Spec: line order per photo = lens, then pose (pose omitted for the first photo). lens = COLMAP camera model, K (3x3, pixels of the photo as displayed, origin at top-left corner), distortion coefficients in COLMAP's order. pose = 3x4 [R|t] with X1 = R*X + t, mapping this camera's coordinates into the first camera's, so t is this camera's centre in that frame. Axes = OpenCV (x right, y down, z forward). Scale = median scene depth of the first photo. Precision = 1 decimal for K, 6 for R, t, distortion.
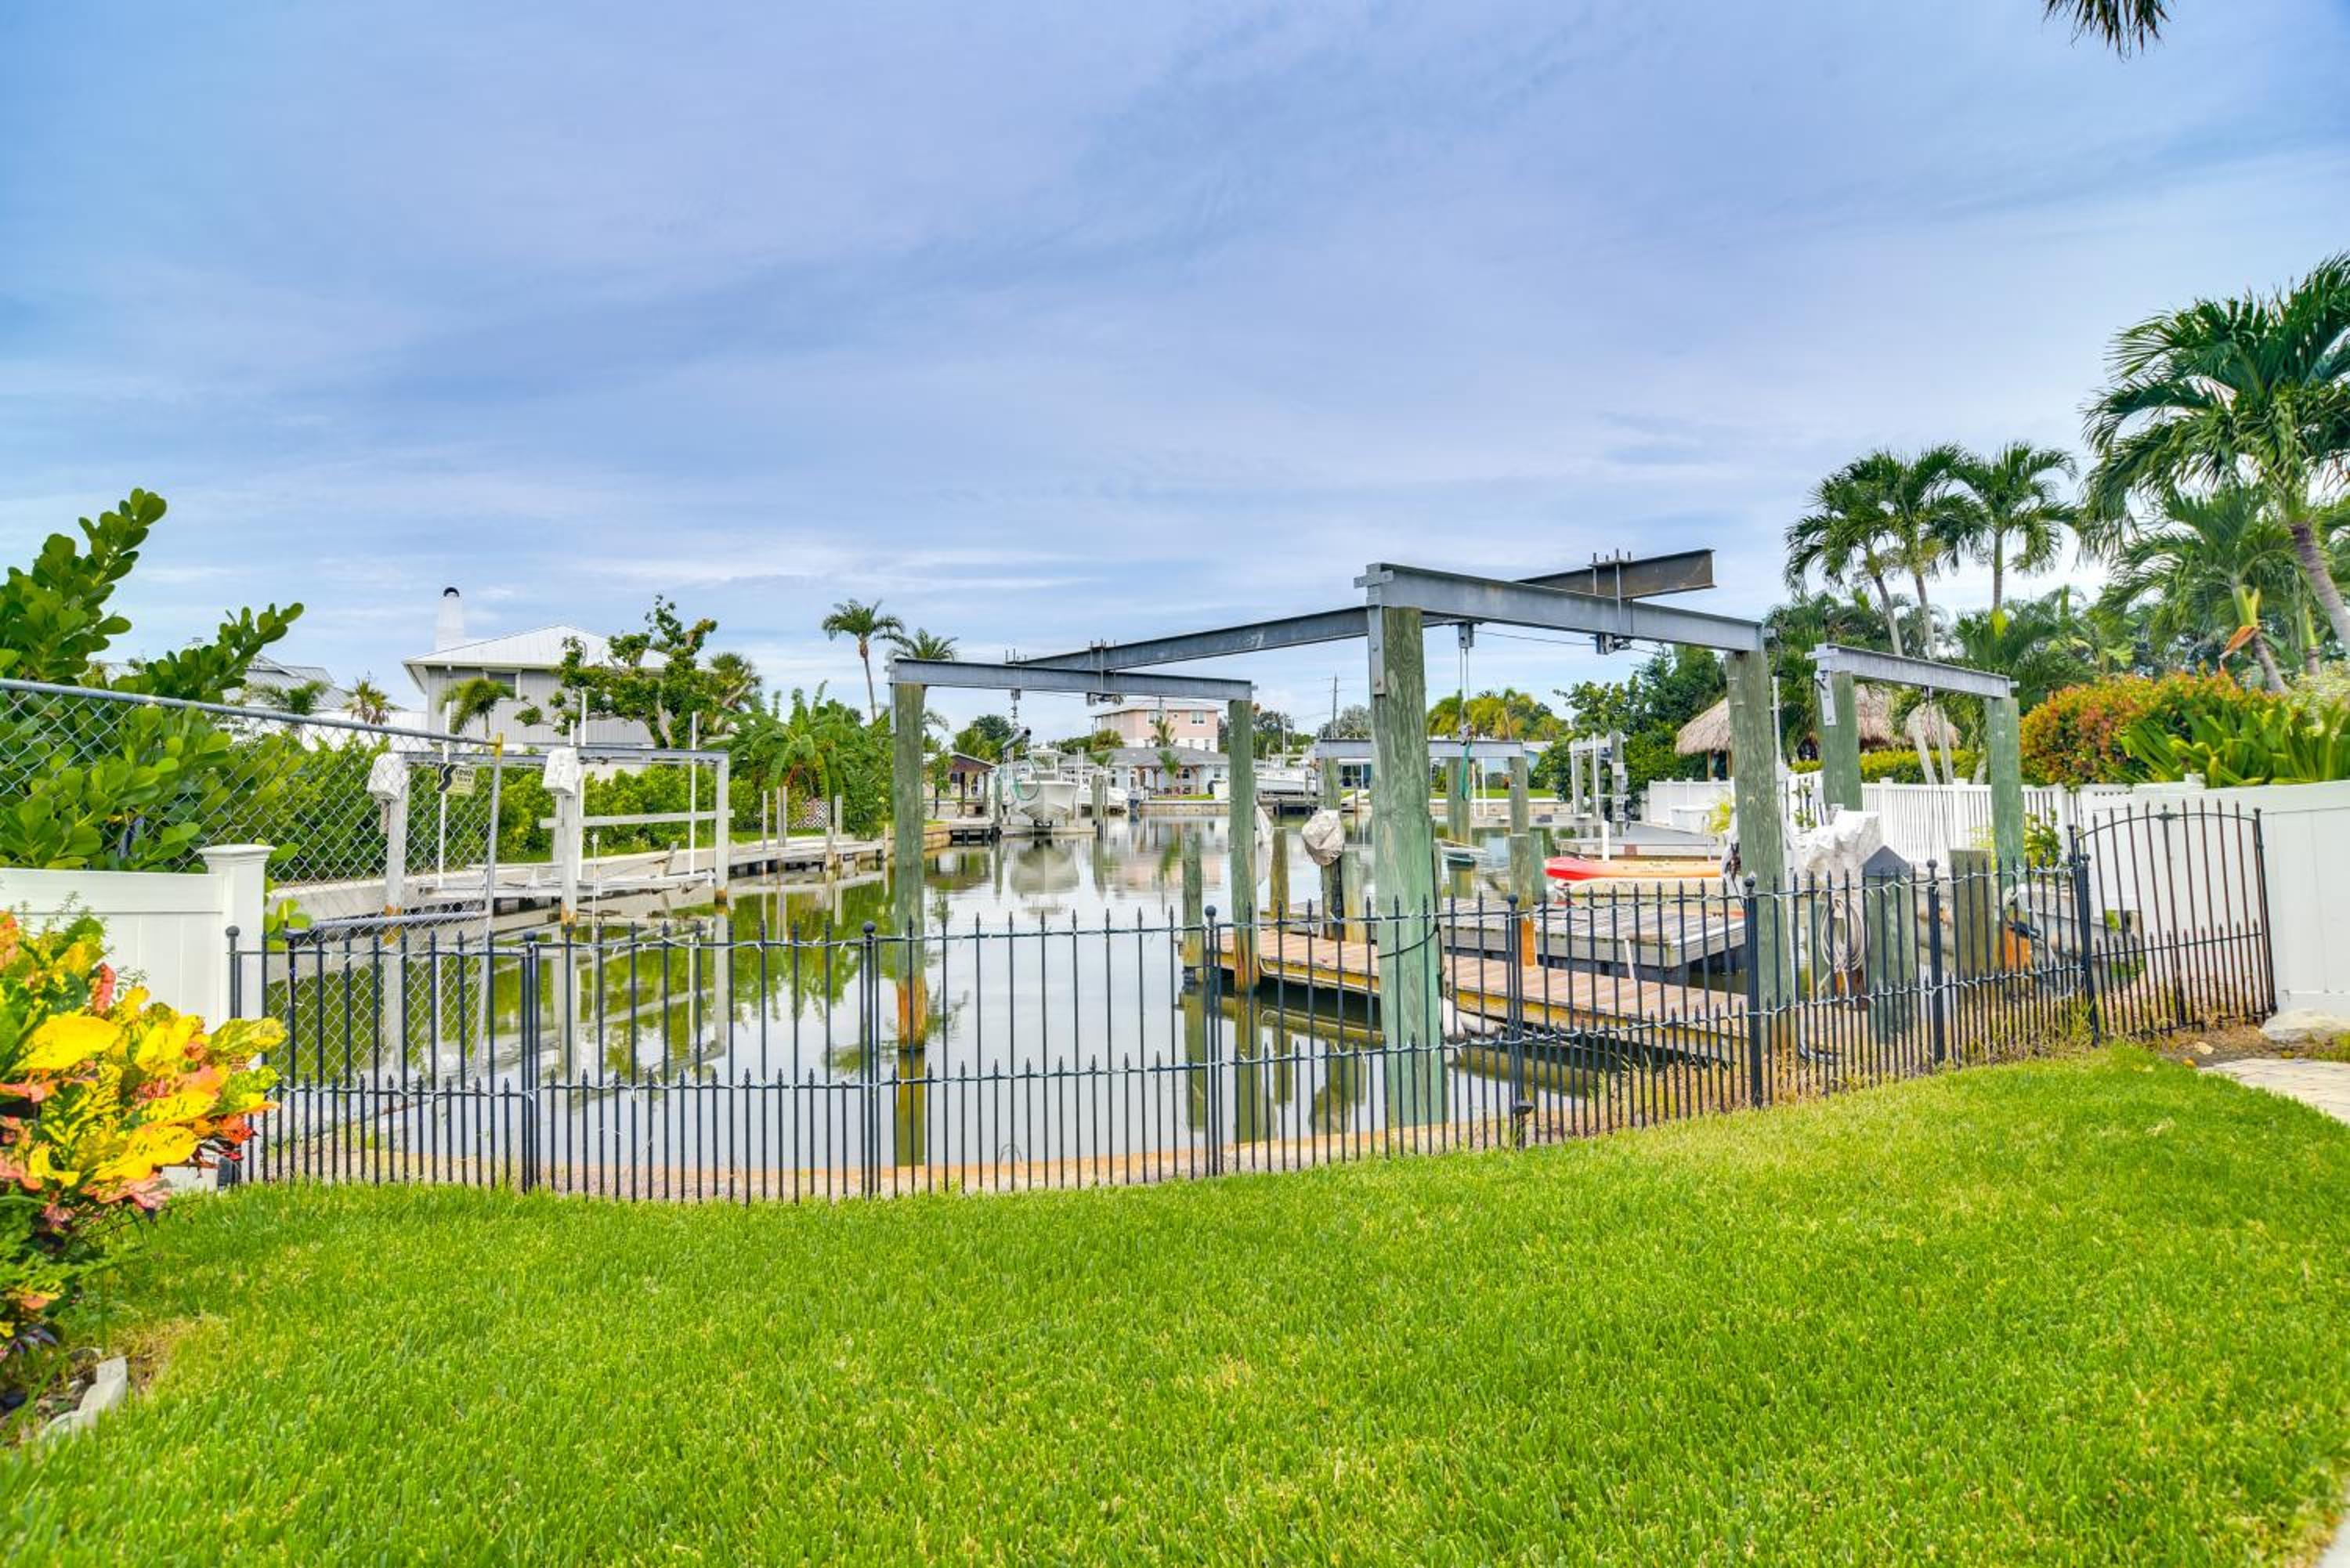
lens RADIAL K [[1164.5, 0, 1166.5], [0, 1164.5, 784.7], [0, 0, 1]] dist [-0.001821, -0.009822]
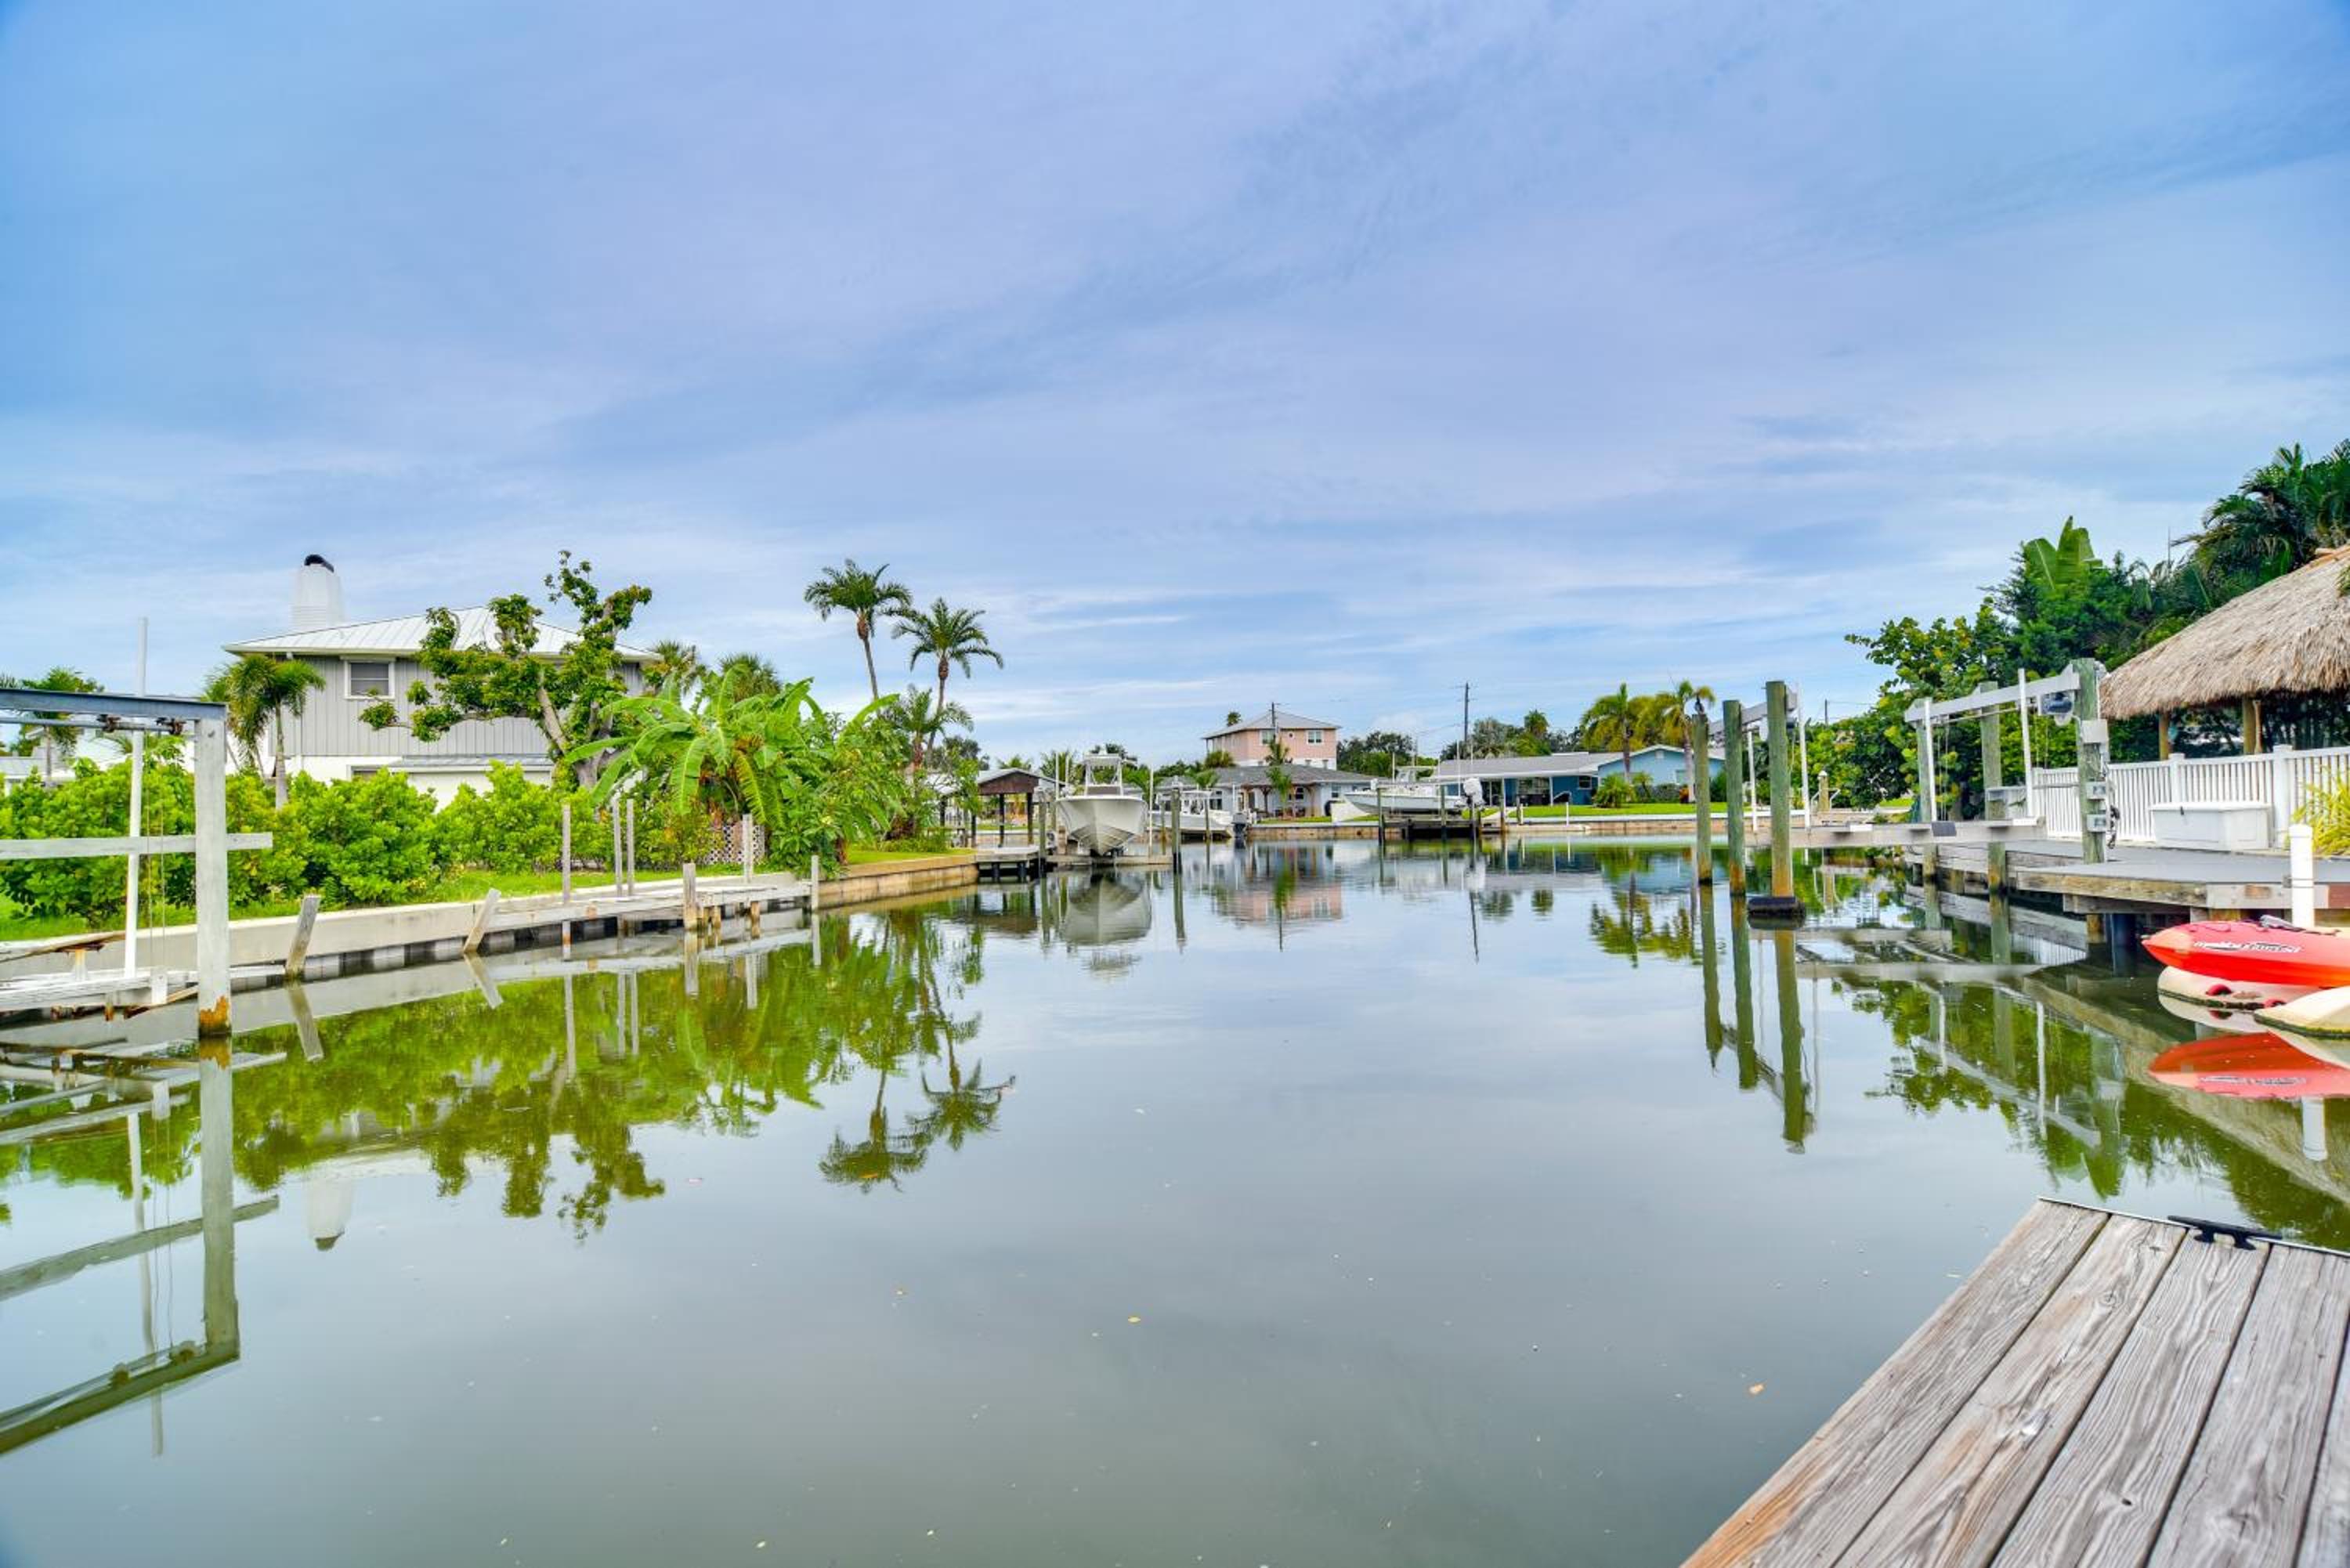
lens RADIAL K [[1137.8, 0, 1175.0], [0, 1137.8, 784.0], [0, 0, 1]] dist [0.003520, -0.009753]
pose [[0.994906, -0.021073, -0.098576, 0.017580], [0.018518, 0.999470, -0.026762, 0.010696], [0.099088, 0.024801, 0.994770, 0.294720]]
